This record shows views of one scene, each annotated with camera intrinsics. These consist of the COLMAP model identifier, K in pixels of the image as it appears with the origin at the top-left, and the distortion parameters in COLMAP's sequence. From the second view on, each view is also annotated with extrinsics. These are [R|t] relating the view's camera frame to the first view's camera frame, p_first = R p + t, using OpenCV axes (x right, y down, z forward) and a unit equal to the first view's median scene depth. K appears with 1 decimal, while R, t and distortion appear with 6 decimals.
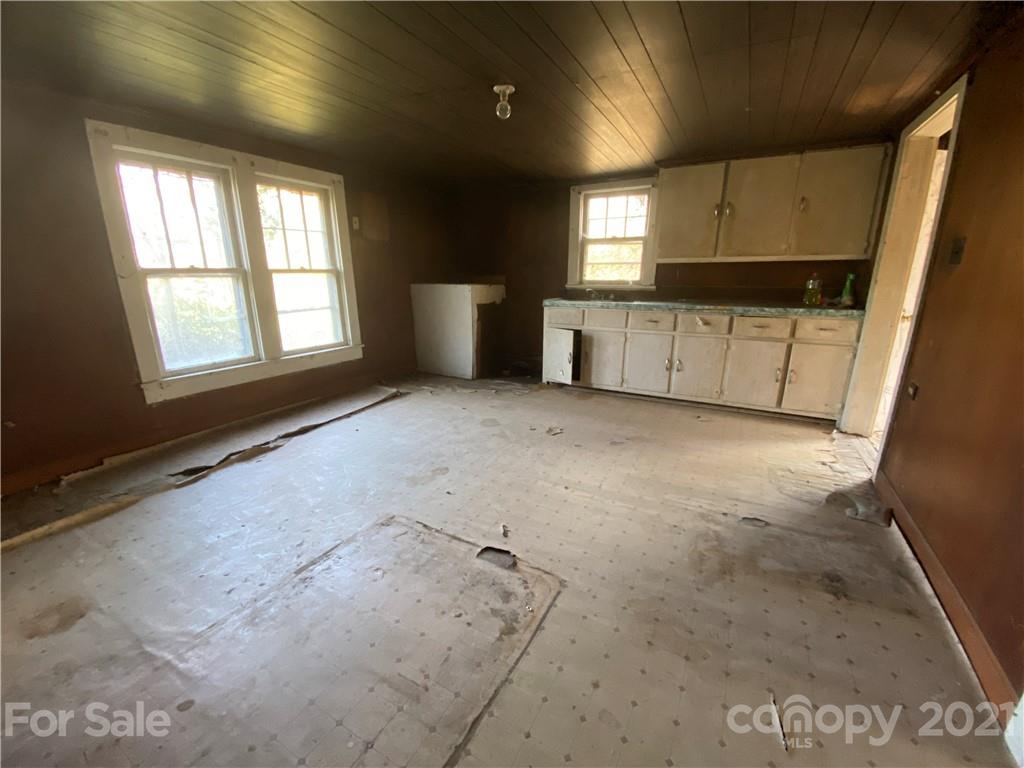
lens RADIAL K [[408.0, 0, 511.9], [0, 408.0, 386.9], [0, 0, 1]] dist [0.007616, -0.013338]
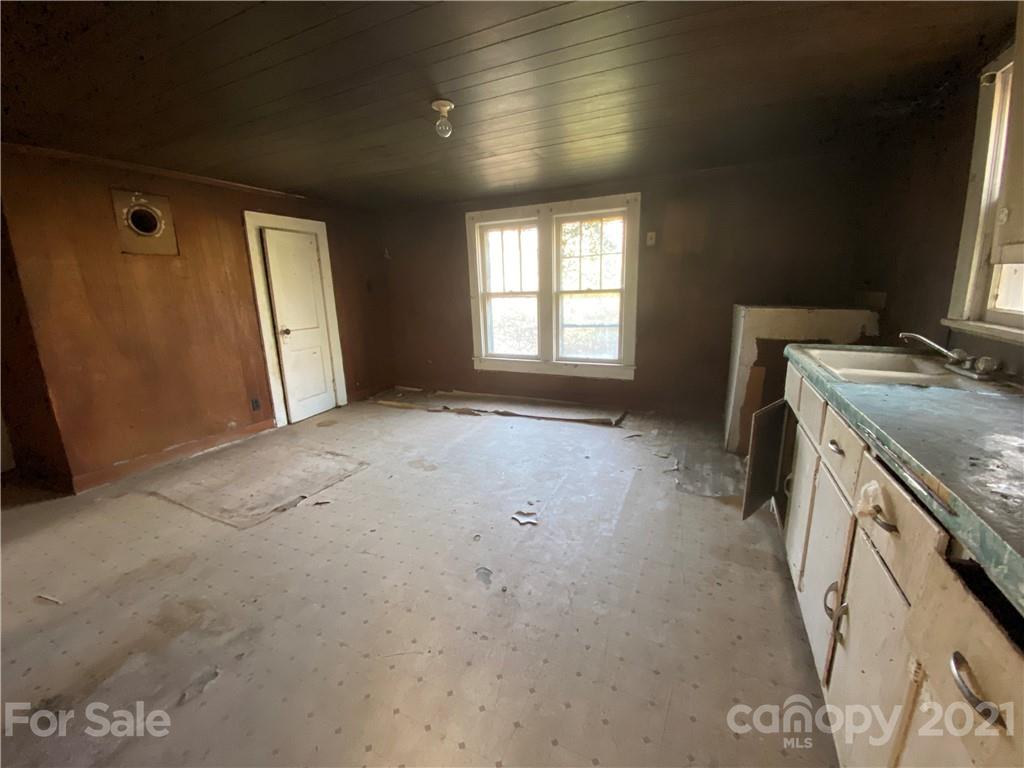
lens RADIAL K [[408.0, 0, 516.6], [0, 408.0, 390.8], [0, 0, 1]] dist [0.007616, -0.013338]
pose [[0.072685, 0.236603, -0.968884, 0.701989], [-0.244178, 0.946111, 0.212723, -0.236807], [0.967003, 0.221118, 0.126542, 0.801637]]
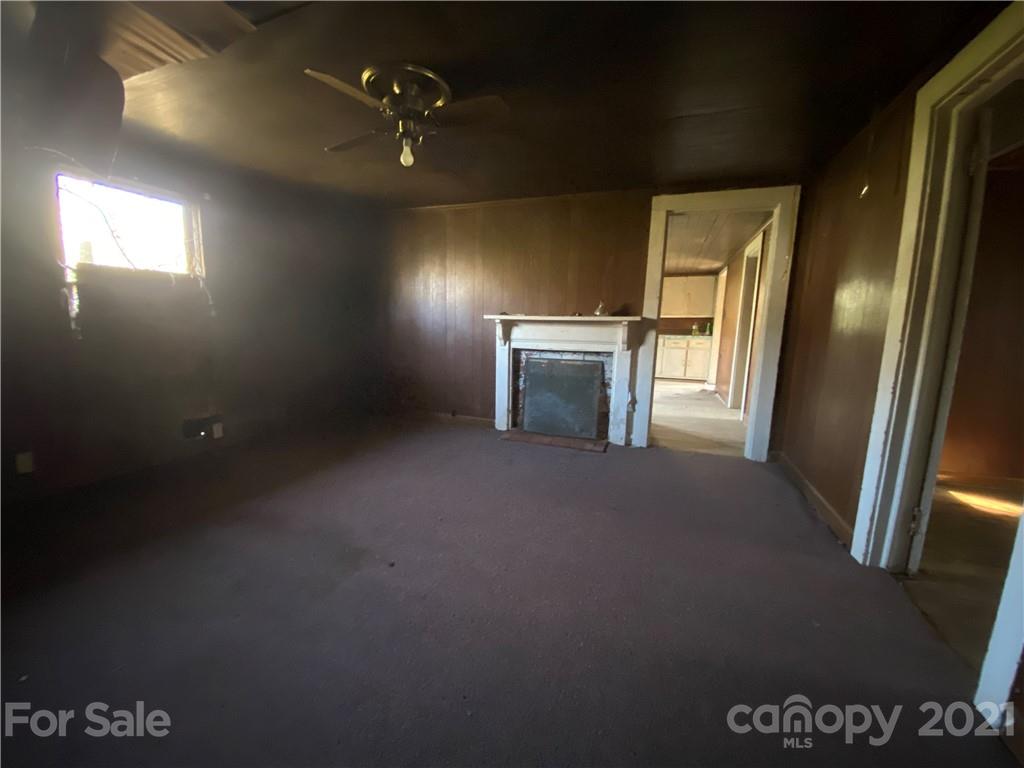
lens RADIAL K [[408.0, 0, 509.8], [0, 408.0, 387.3], [0, 0, 1]] dist [0.007616, -0.013338]
pose [[0.989185, 0.001931, 0.146662, -0.743076], [0.013876, 0.994197, -0.106675, 0.367600], [-0.146016, 0.107557, 0.983418, -1.251136]]
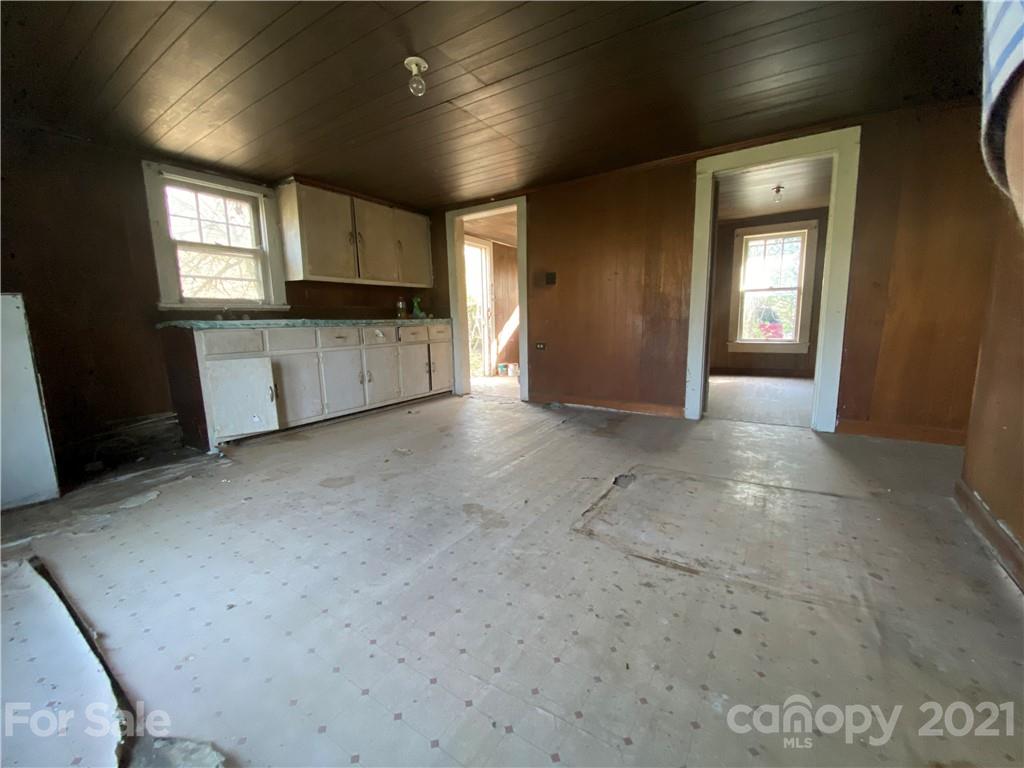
lens RADIAL K [[408.0, 0, 510.4], [0, 408.0, 386.5], [0, 0, 1]] dist [0.007616, -0.013338]
pose [[0.080694, -0.163172, 0.983292, -0.684193], [0.287951, 0.948262, 0.133728, -0.072318], [-0.954239, 0.272349, 0.123504, 0.594750]]
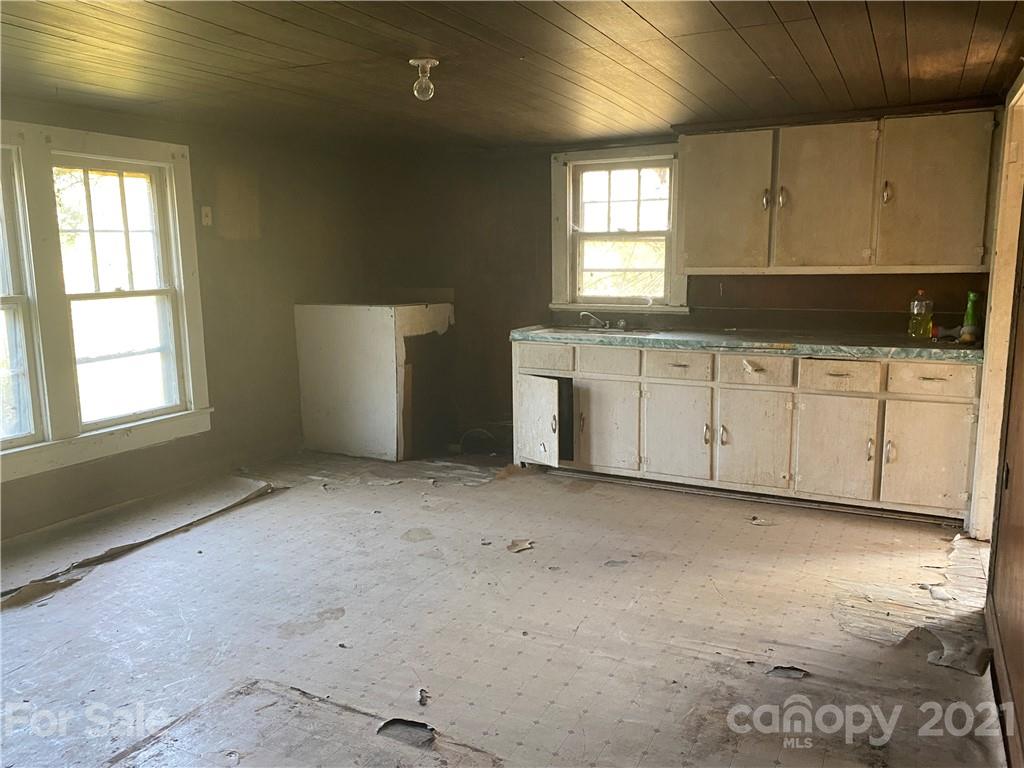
lens RADIAL K [[772.8, 0, 520.8], [0, 772.8, 376.0], [0, 0, 1]] dist [0.012878, -0.025622]
pose [[0.999217, -0.014690, 0.036729, 0.062880], [0.018797, 0.993292, -0.114093, -0.014800], [-0.034807, 0.114695, 0.992791, -0.200658]]
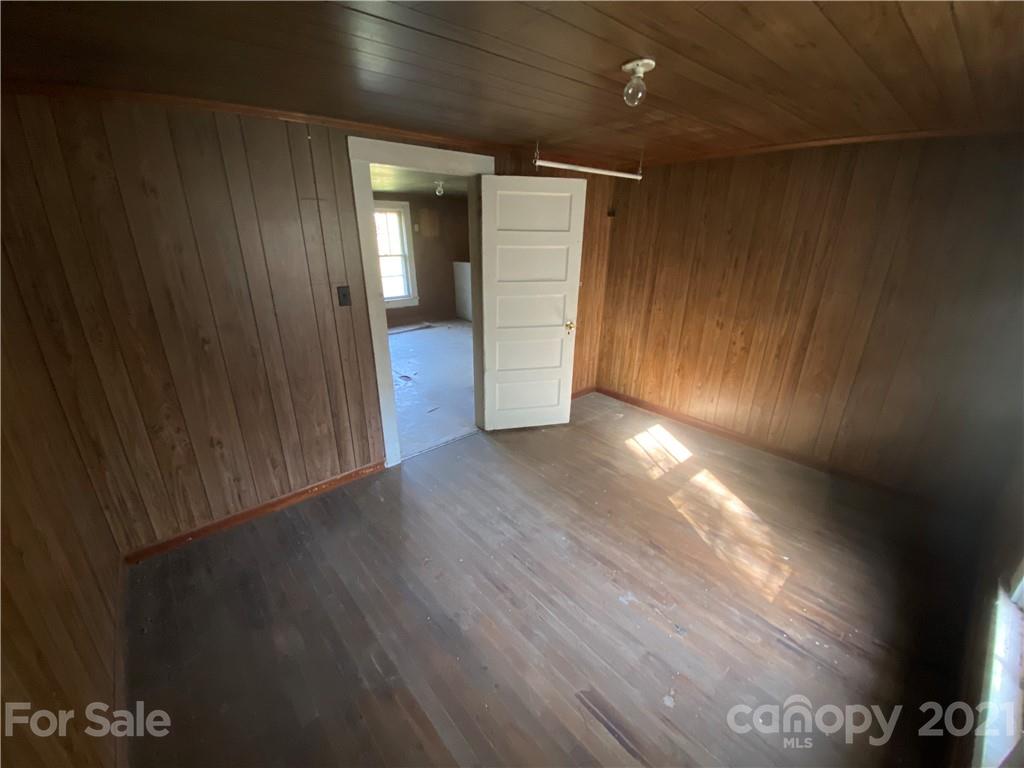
lens RADIAL K [[408.0, 0, 512.1], [0, 408.0, 386.3], [0, 0, 1]] dist [0.007616, -0.013338]
pose [[0.933956, 0.126879, -0.334109, 0.825061], [-0.093886, 0.989129, 0.113178, 0.048617], [0.344837, -0.074335, 0.935715, -0.681087]]
